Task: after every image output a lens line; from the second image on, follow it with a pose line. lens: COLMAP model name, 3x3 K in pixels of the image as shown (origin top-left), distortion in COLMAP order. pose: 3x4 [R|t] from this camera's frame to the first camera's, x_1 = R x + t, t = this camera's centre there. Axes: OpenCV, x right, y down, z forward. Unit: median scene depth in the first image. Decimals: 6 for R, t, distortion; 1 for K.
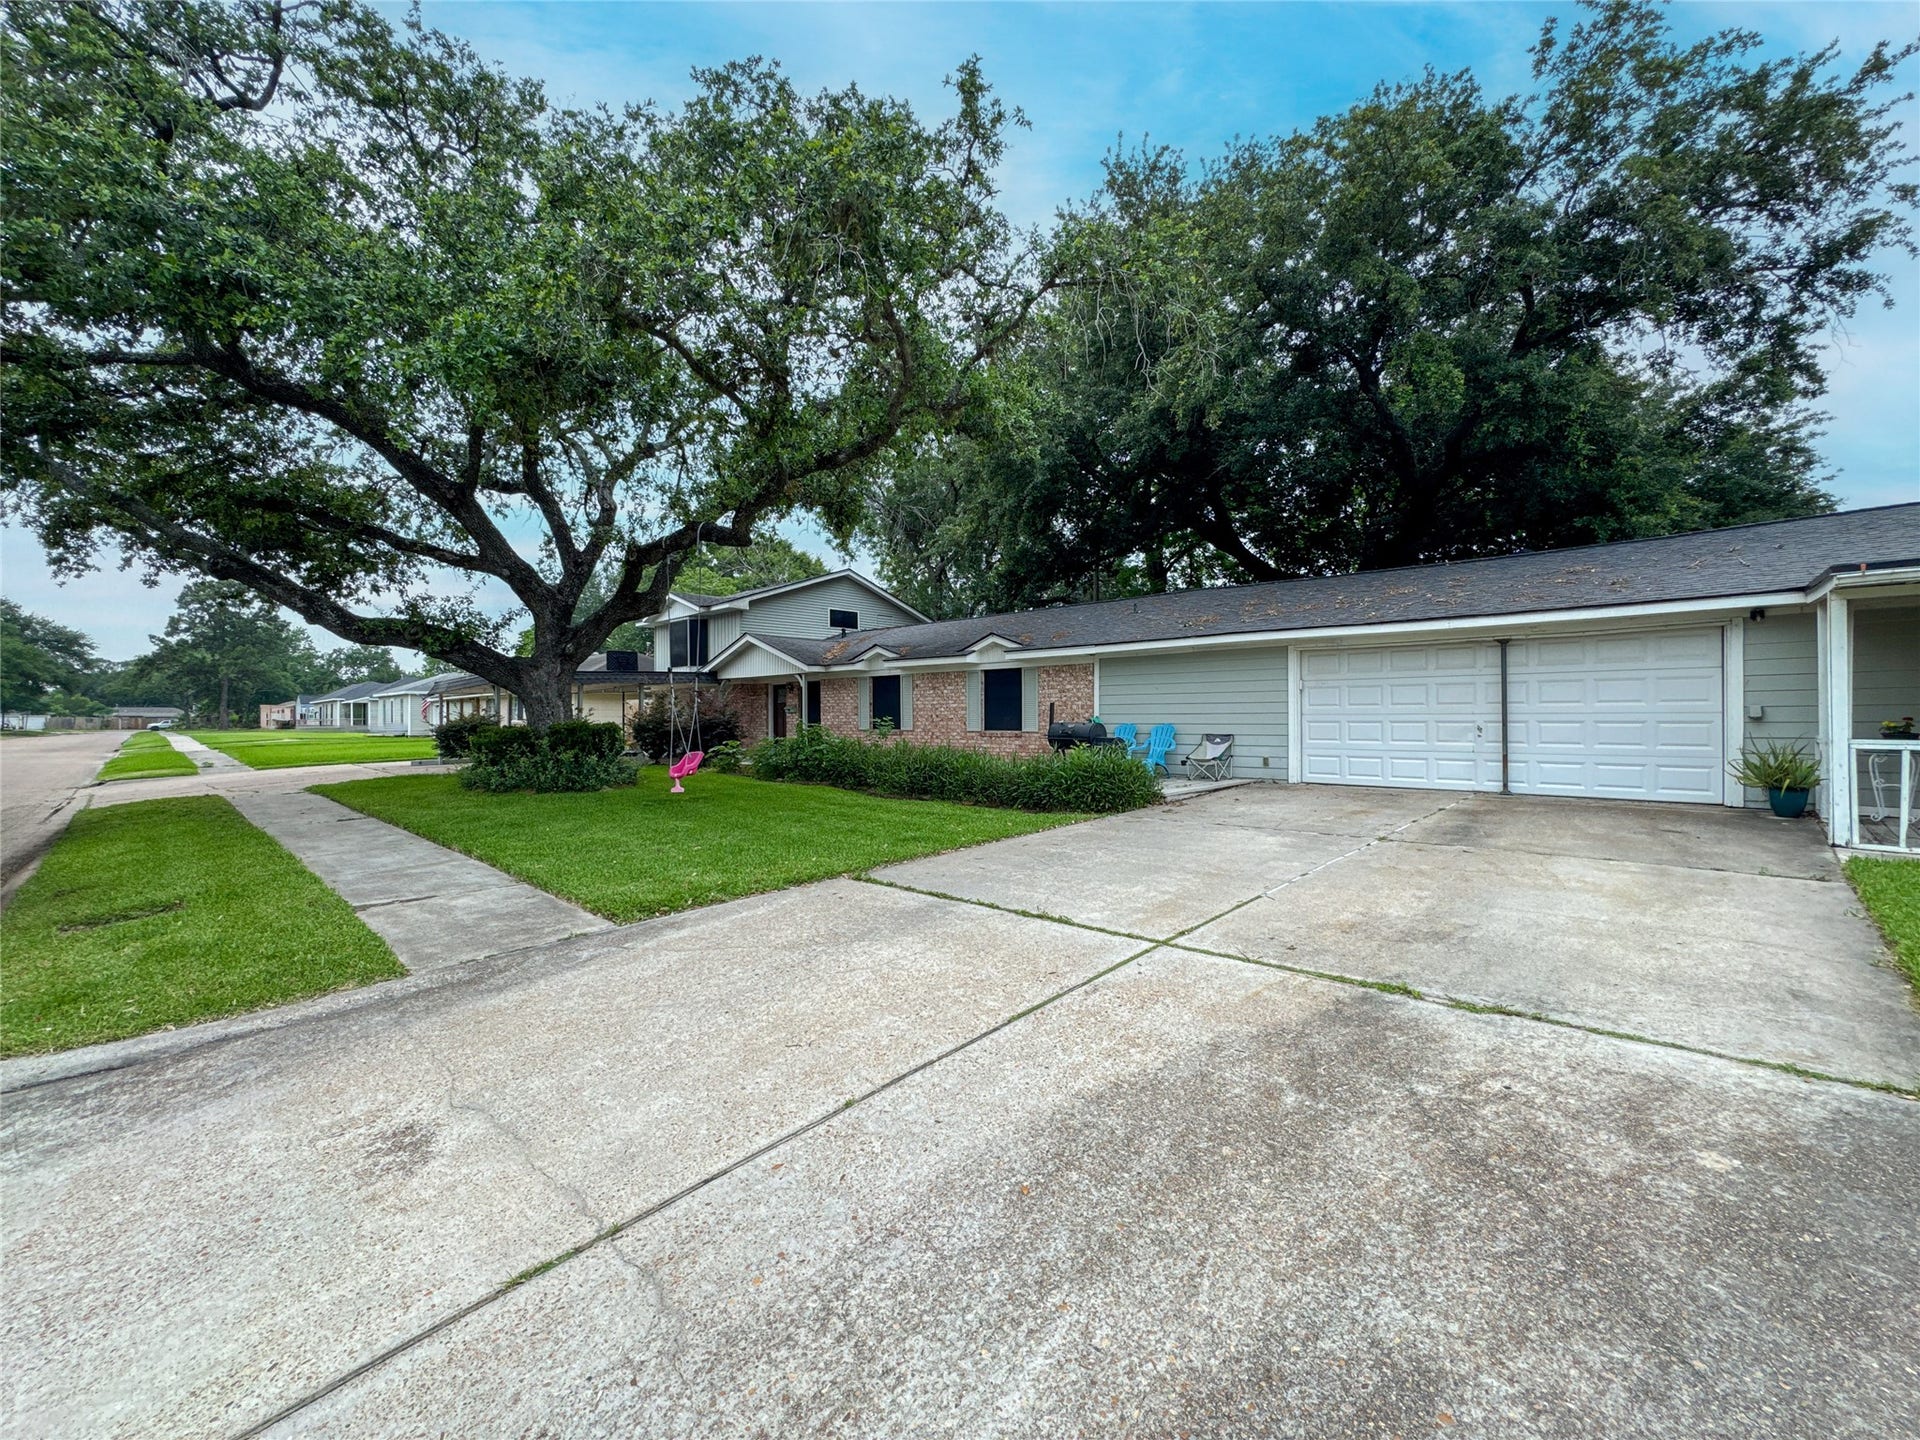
lens RADIAL K [[775.8, 0, 952.3], [0, 775.8, 719.4], [0, 0, 1]] dist [-0.038629, 0.017362]
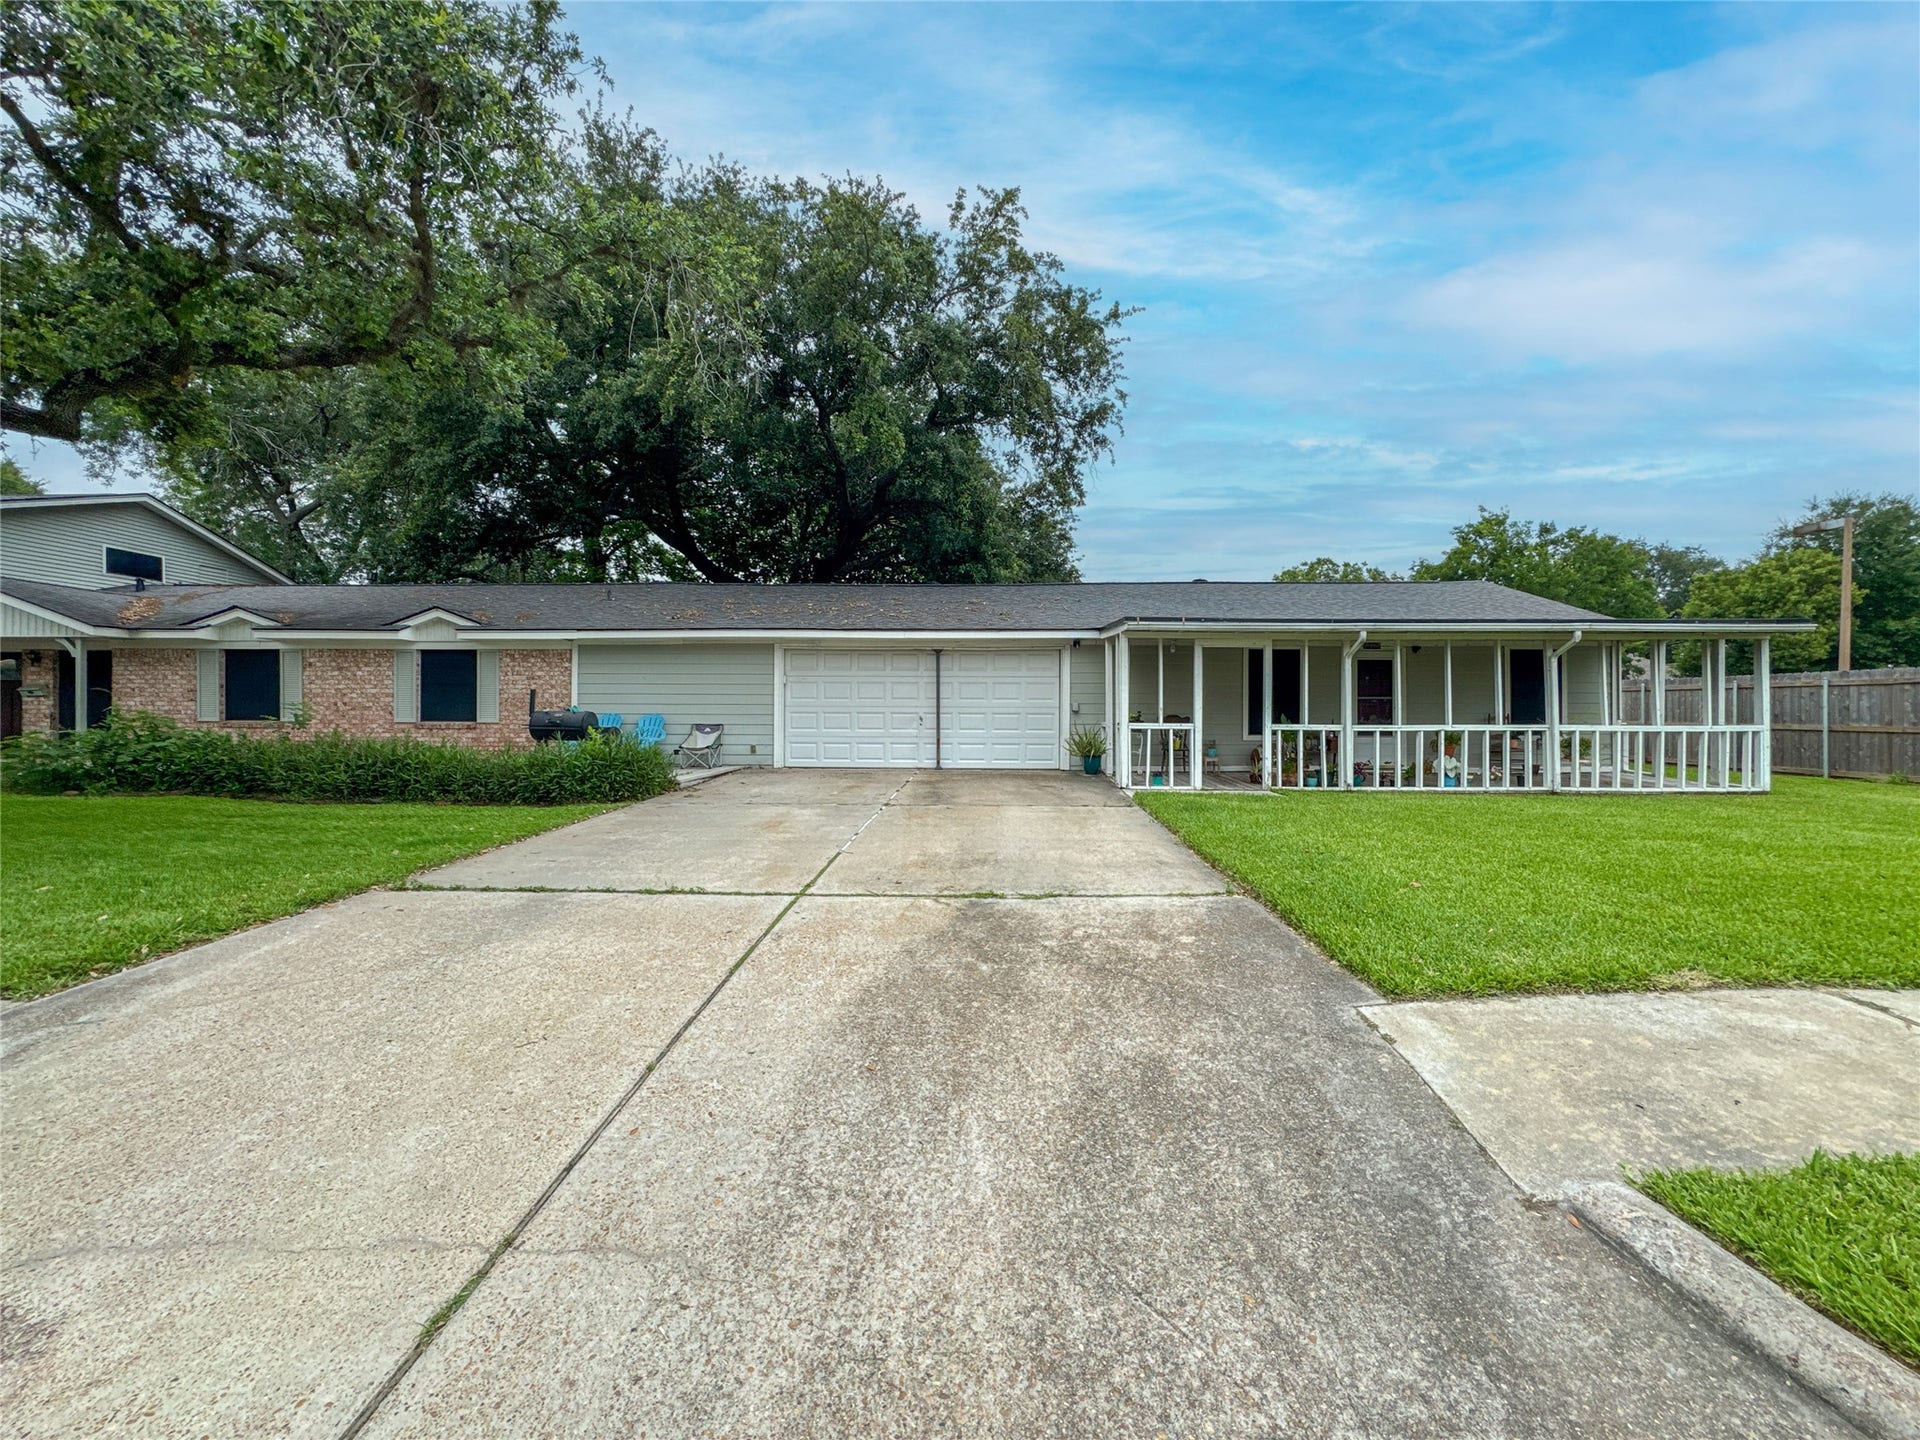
lens RADIAL K [[775.8, 0, 952.3], [0, 775.8, 719.4], [0, 0, 1]] dist [-0.038629, 0.017362]
pose [[0.748049, 0.003898, 0.663632, -0.111630], [-0.006884, 0.999975, 0.001886, 0.009227], [-0.663607, -0.005979, 0.748057, -0.001538]]
